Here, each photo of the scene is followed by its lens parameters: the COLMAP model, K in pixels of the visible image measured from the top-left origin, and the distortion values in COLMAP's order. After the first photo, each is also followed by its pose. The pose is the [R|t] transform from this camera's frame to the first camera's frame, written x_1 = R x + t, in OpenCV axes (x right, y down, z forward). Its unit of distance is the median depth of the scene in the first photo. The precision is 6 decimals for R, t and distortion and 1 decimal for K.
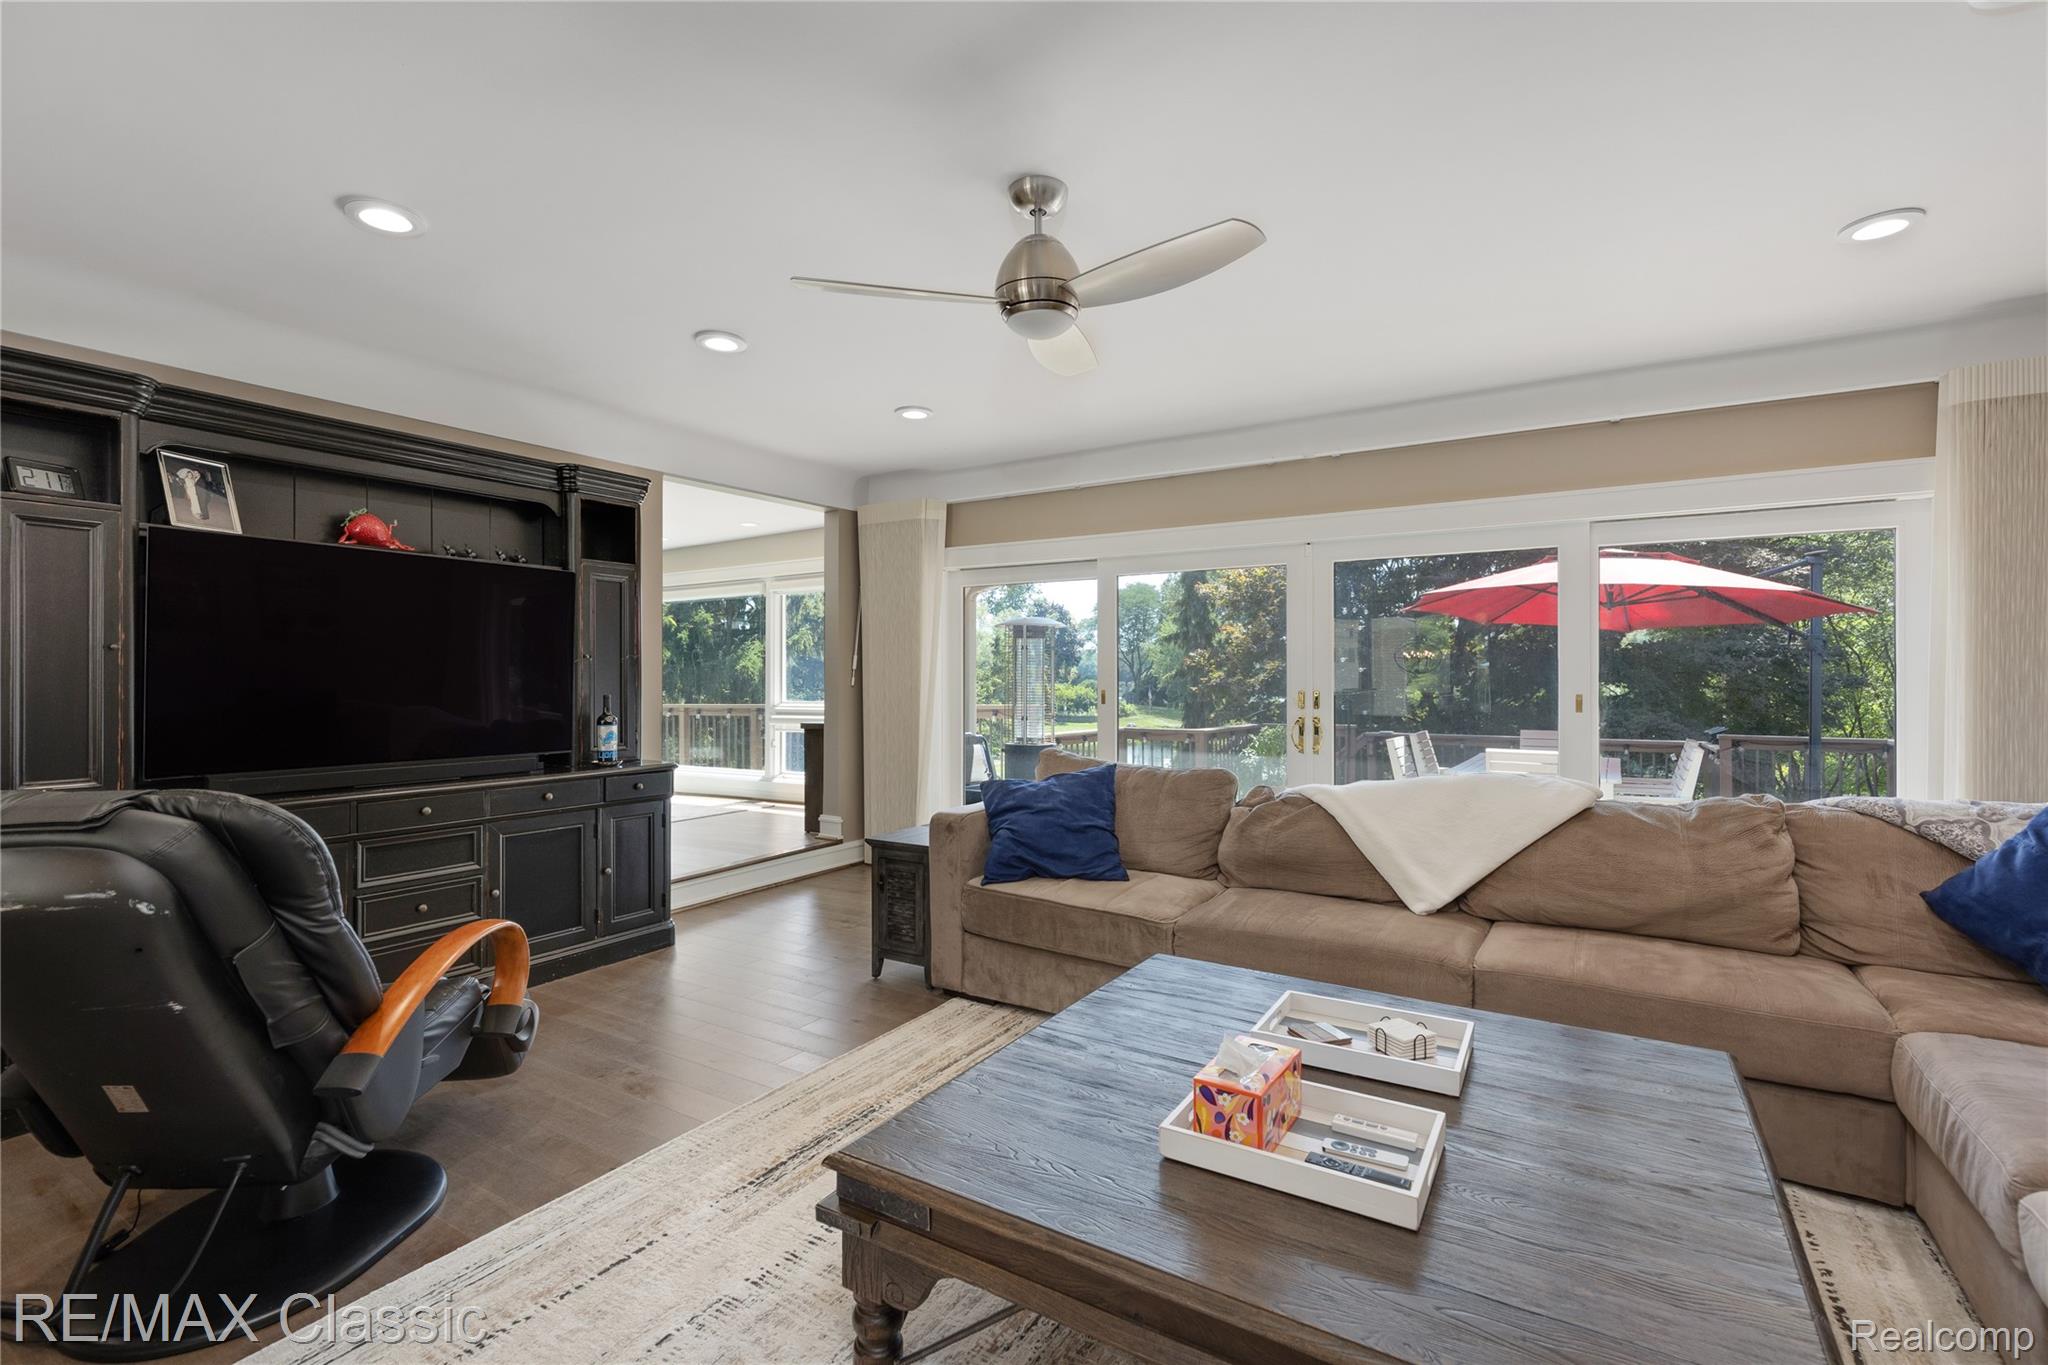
lens RADIAL K [[926.1, 0, 1021.5], [0, 926.1, 683.4], [0, 0, 1]] dist [0.015565, -0.004806]
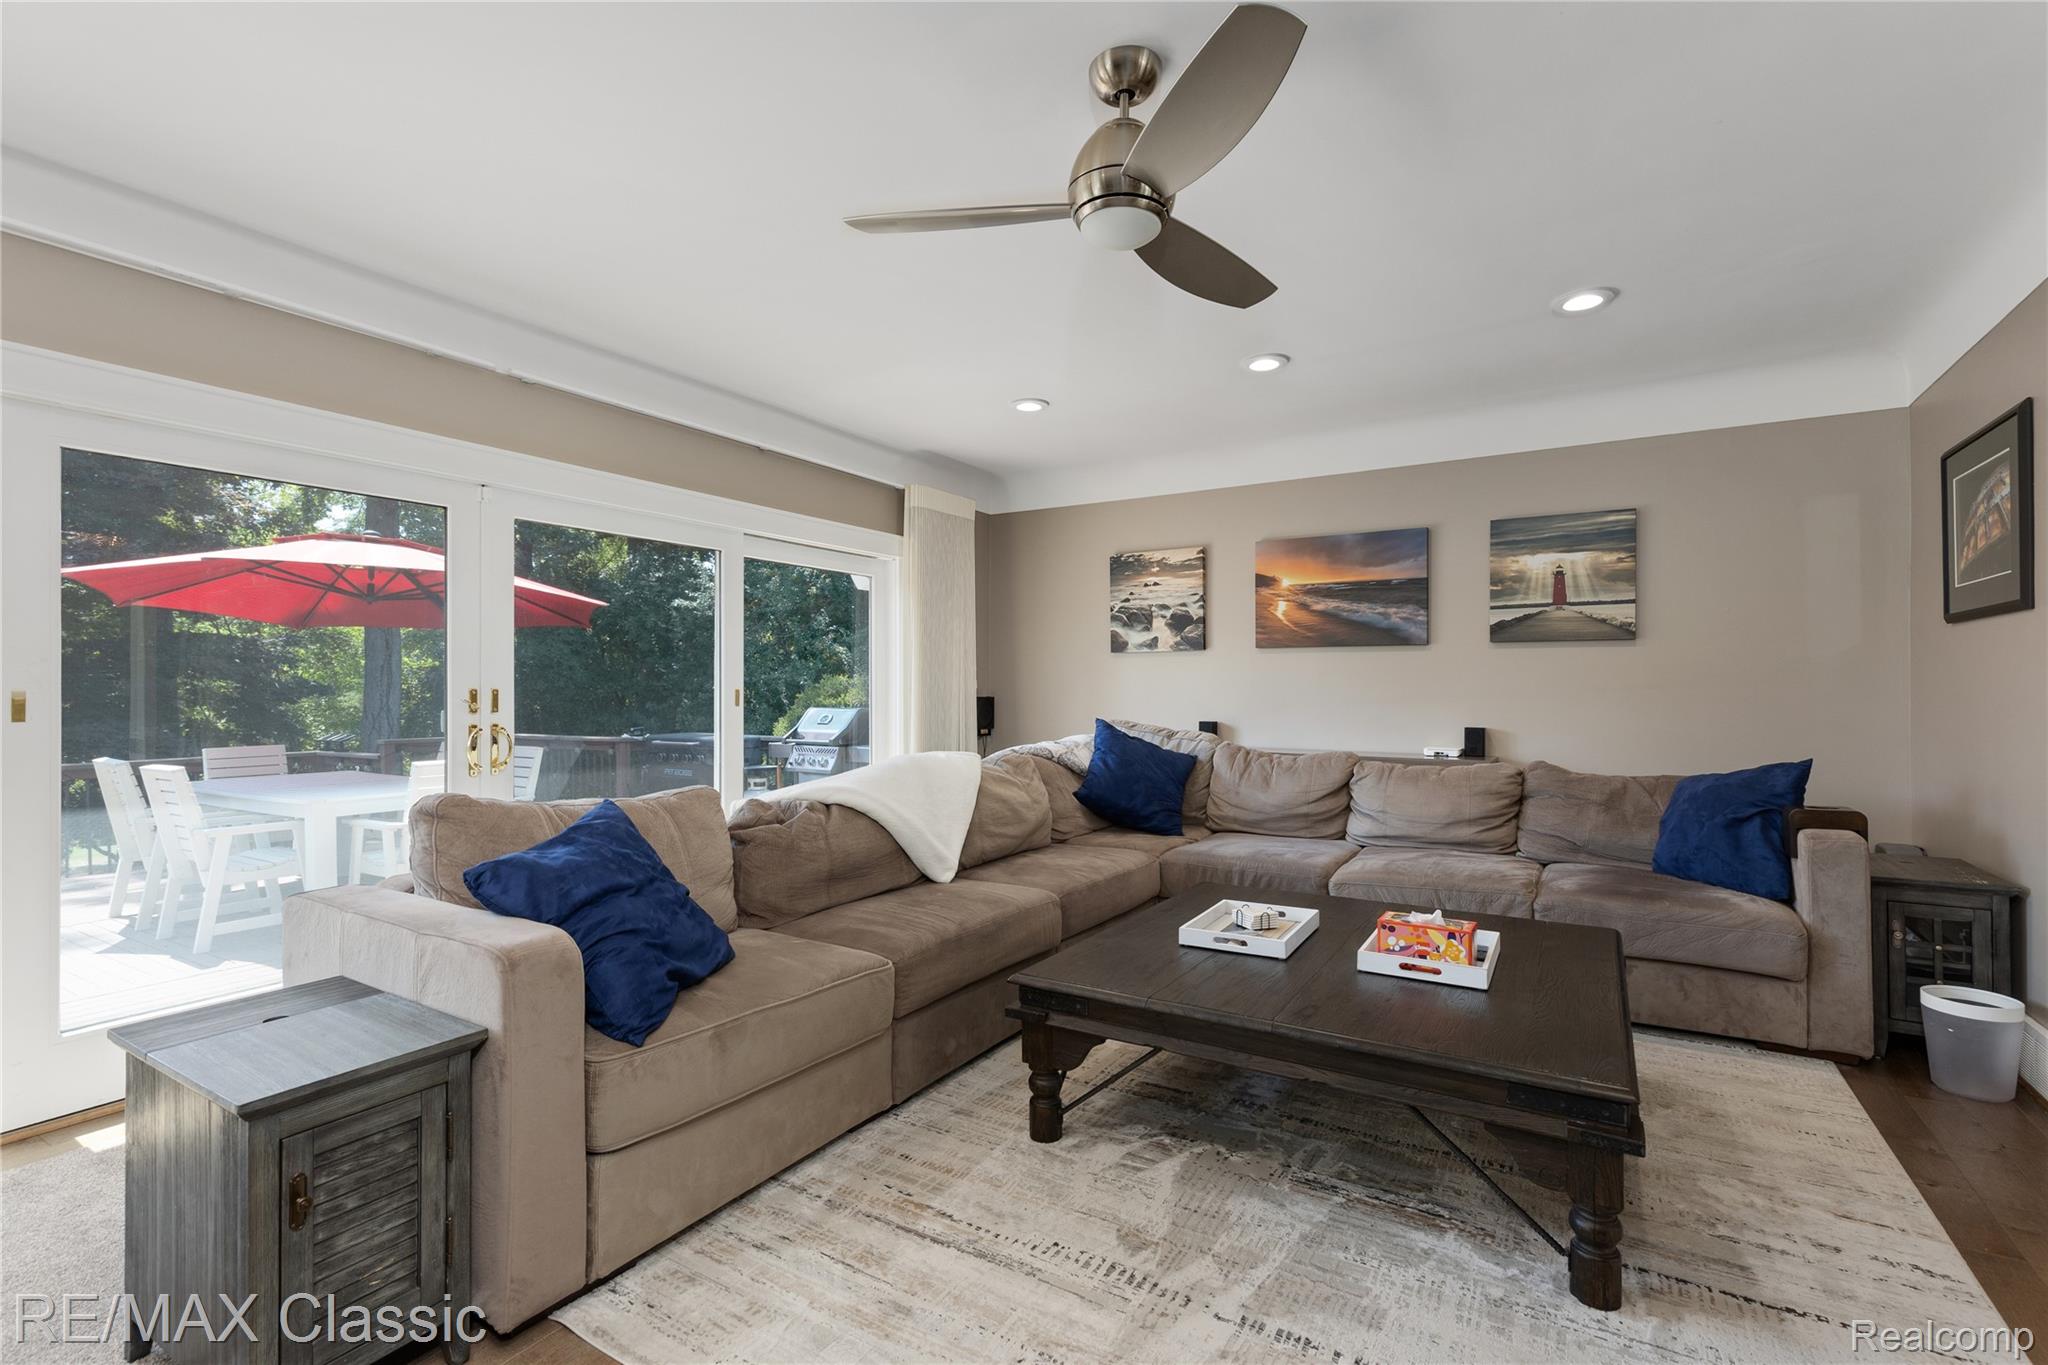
lens RADIAL K [[918.1, 0, 1024.0], [0, 918.1, 682.5], [0, 0, 1]] dist [0.002527, 0.000204]
pose [[0.002250, 0.002094, 0.999995, -0.570224], [0.008824, 0.999959, -0.002113, 0.011977], [-0.999959, 0.008829, 0.002231, 0.776769]]
